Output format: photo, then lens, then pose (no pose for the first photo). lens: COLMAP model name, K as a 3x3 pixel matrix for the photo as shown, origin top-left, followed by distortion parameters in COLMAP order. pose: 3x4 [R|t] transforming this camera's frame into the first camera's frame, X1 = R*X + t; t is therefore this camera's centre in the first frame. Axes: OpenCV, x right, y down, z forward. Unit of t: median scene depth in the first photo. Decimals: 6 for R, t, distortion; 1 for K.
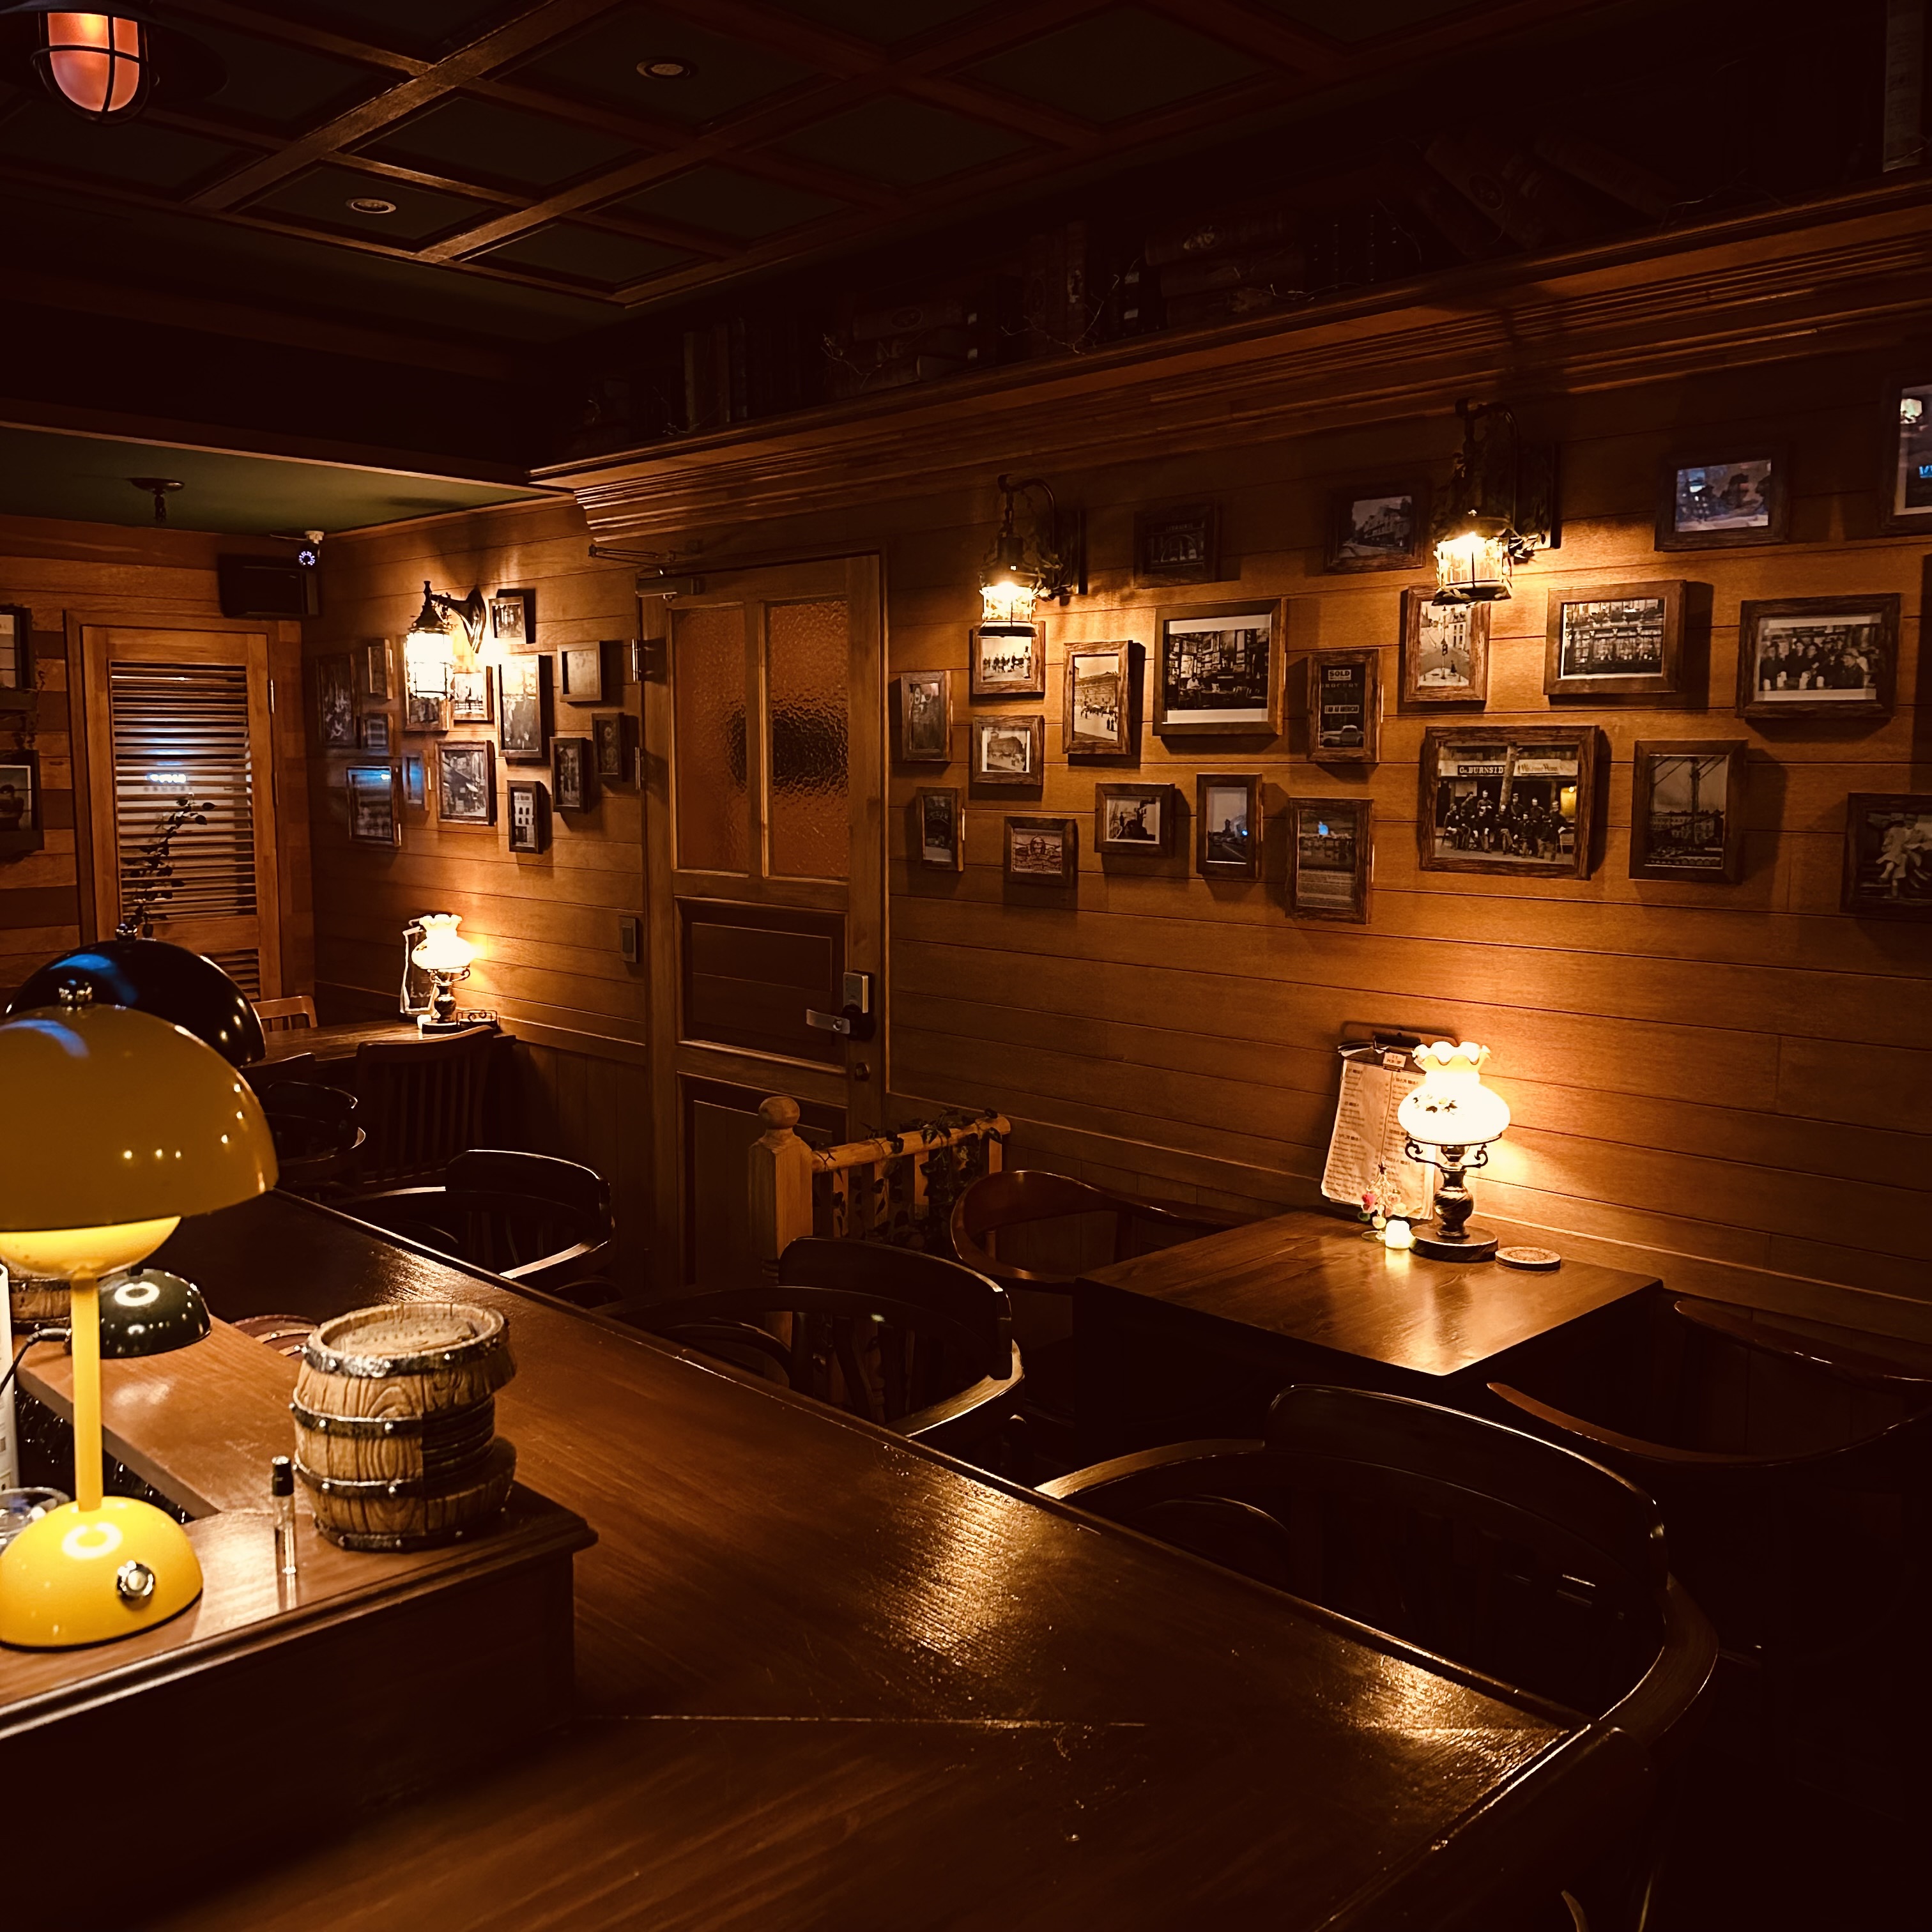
lens RADIAL K [[1818.1, 0, 970.8], [0, 1818.1, 966.8], [0, 0, 1]] dist [-0.032055, 0.000000]
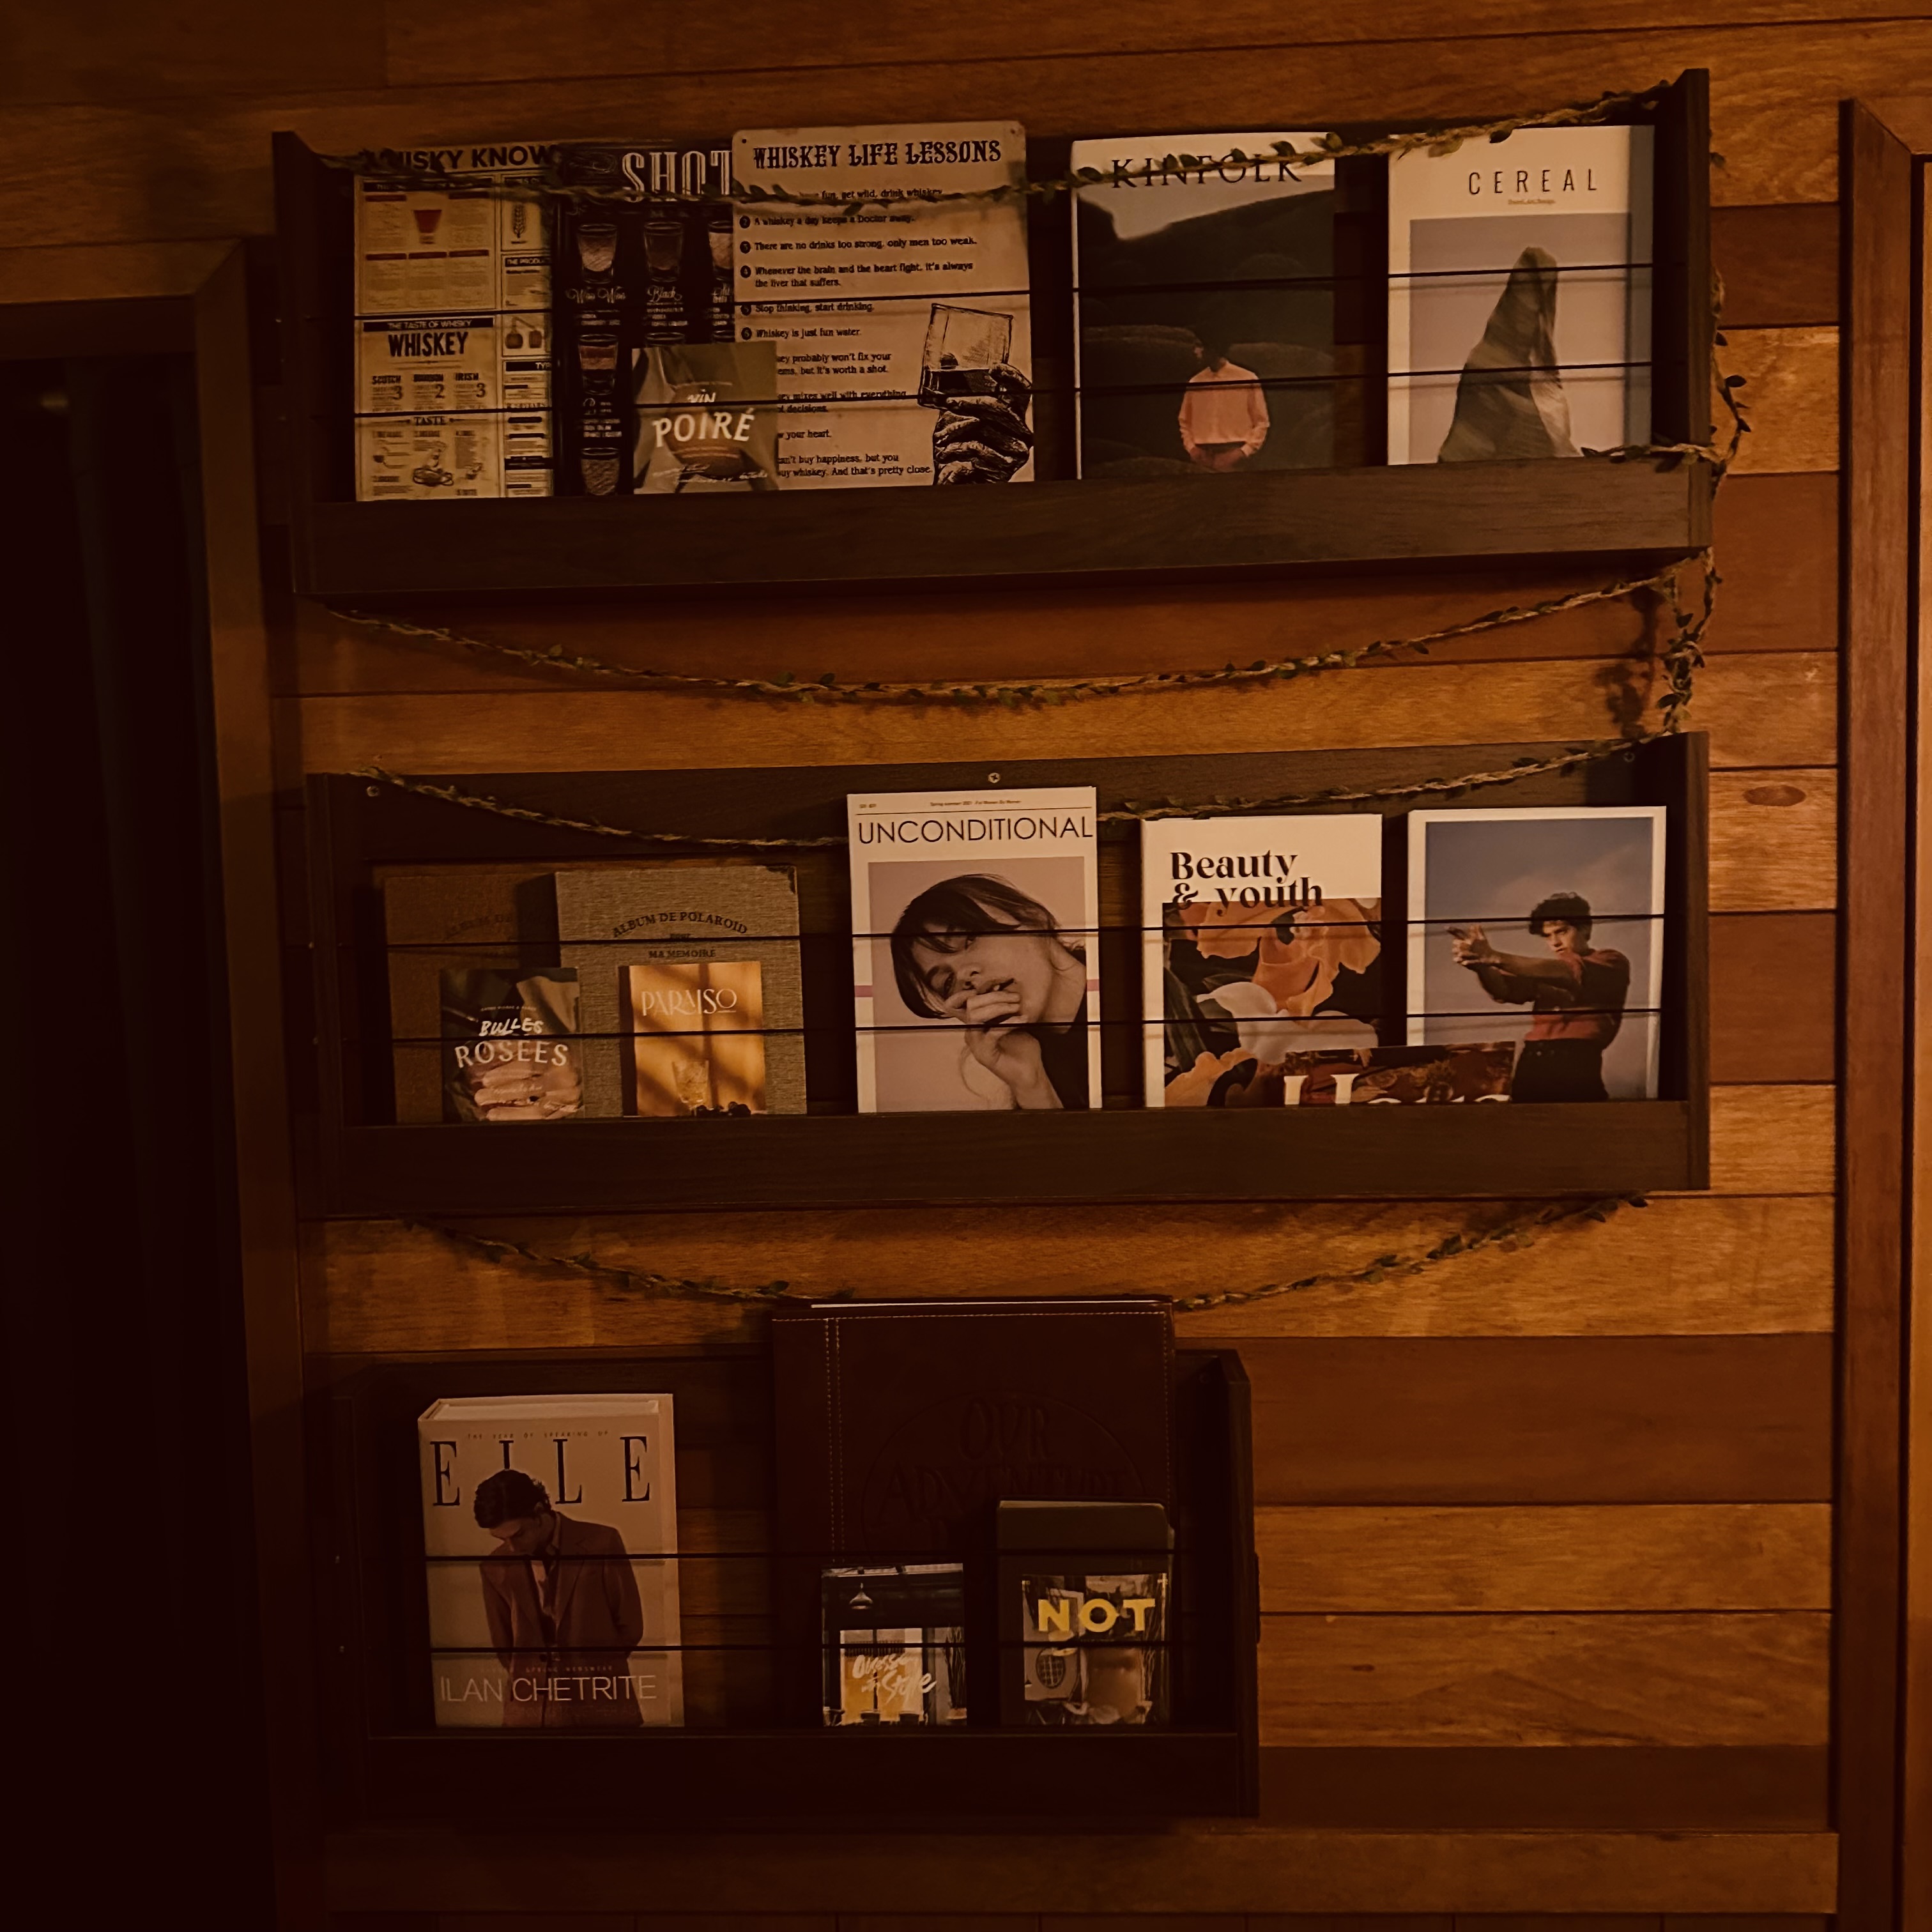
lens RADIAL K [[1818.1, 0, 969.9], [0, 1818.1, 967.9], [0, 0, 1]] dist [-0.032055, 0.000000]
pose [[0.673887, 0.035178, -0.737996, -0.411306], [-0.065054, 0.997811, -0.011841, -0.082649], [0.735965, 0.055989, 0.674701, 0.780933]]
